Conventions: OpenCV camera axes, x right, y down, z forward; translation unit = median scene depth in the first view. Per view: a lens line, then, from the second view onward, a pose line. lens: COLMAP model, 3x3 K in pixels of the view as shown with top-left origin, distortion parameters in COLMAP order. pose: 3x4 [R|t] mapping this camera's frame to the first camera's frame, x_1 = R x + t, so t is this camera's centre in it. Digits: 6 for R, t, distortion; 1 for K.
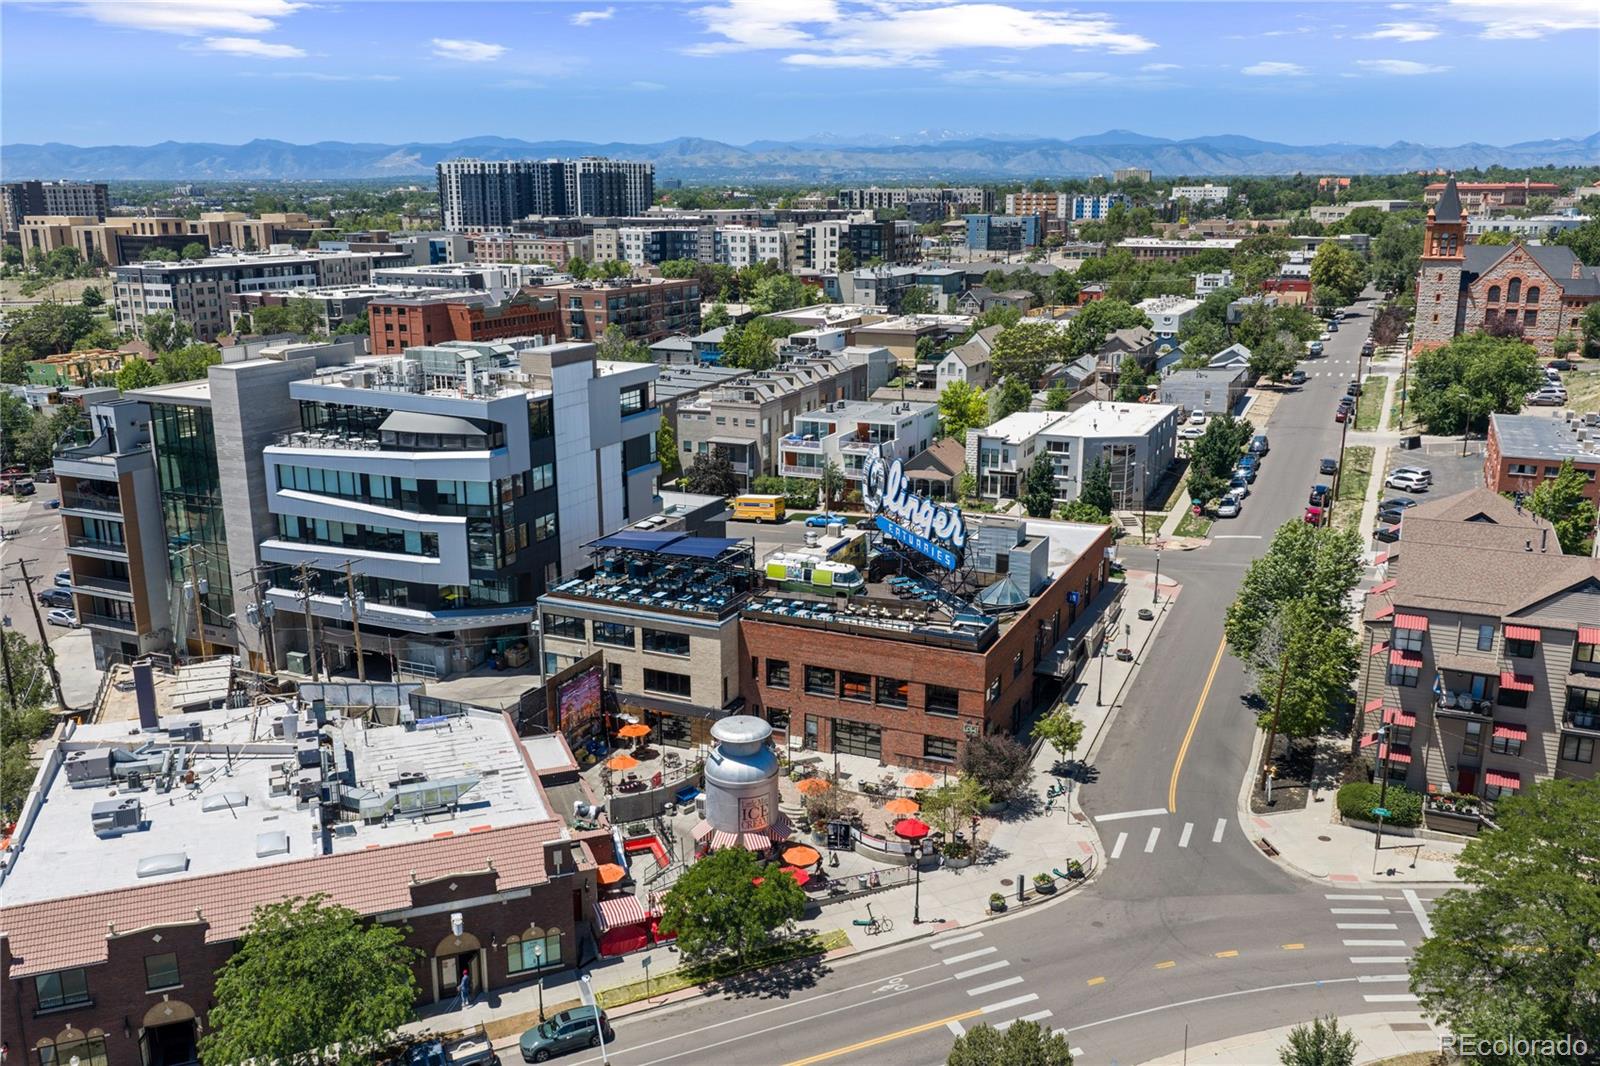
lens RADIAL K [[1330.7, 0, 800.0], [0, 1330.7, 533.0], [0, 0, 1]] dist [-0.003277, -0.009900]
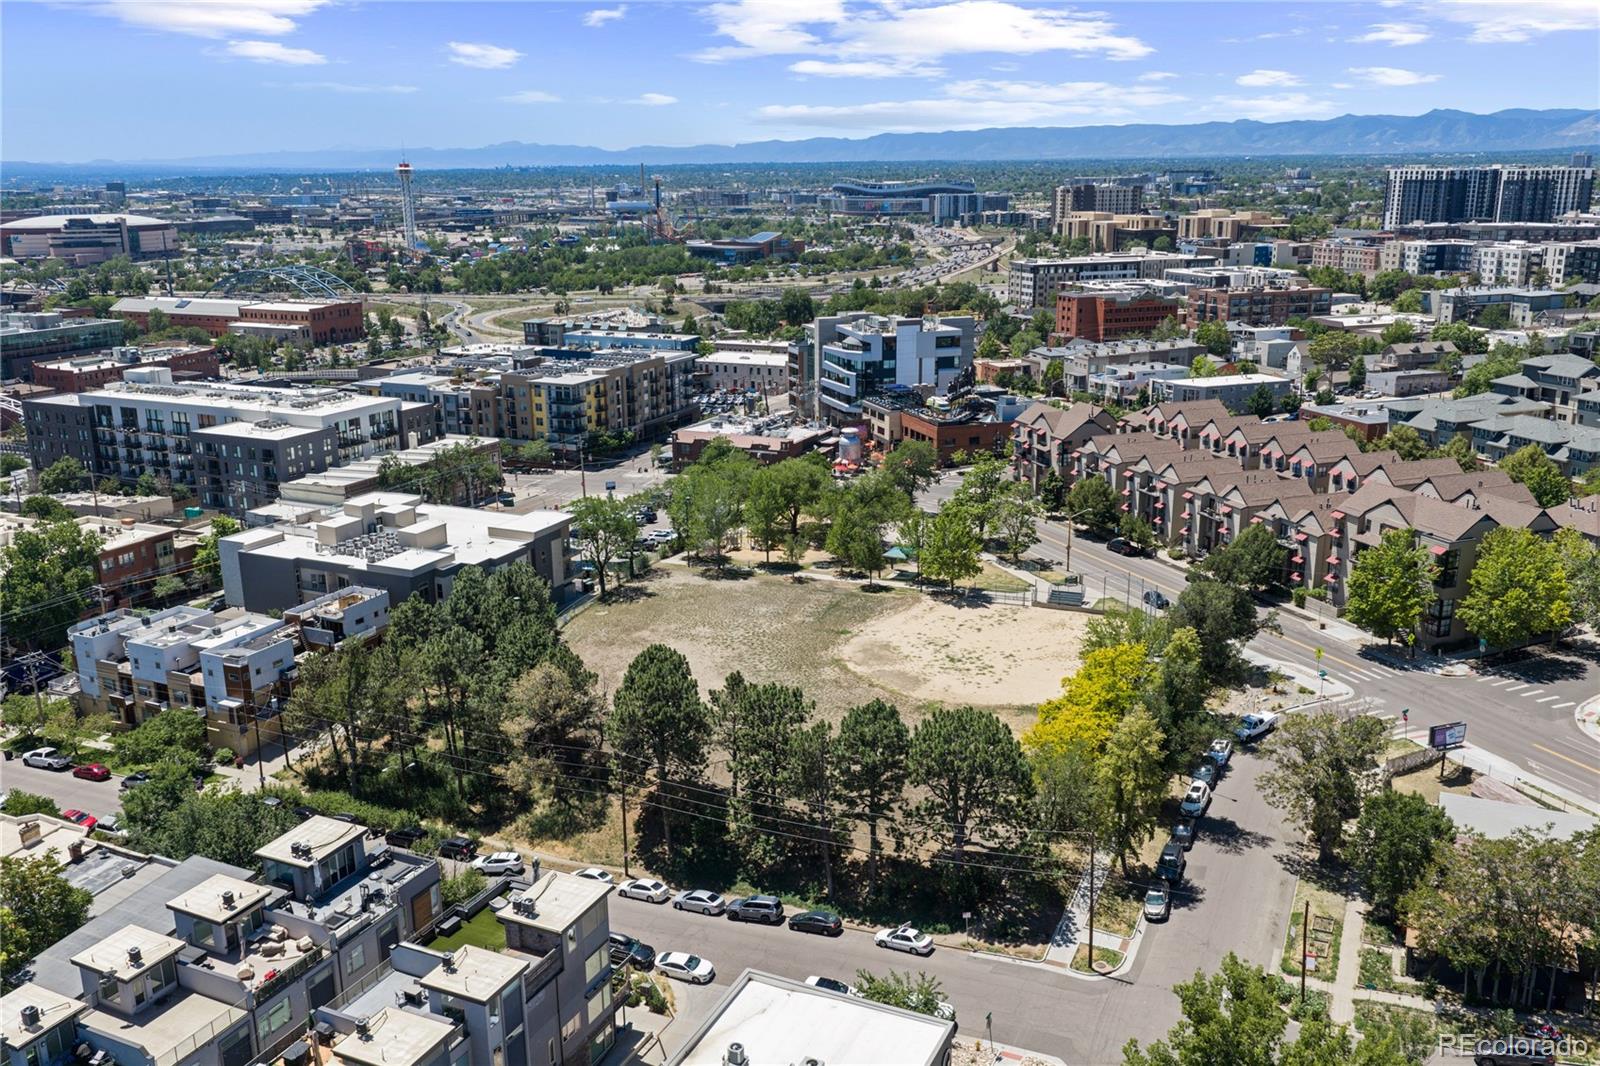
lens RADIAL K [[1330.7, 0, 800.0], [0, 1330.7, 533.0], [0, 0, 1]] dist [-0.003277, -0.009900]
pose [[0.687622, 0.183437, -0.702515, 0.427222], [-0.168022, 0.981497, 0.091823, 0.020405], [0.706360, 0.054899, 0.705720, -0.277439]]
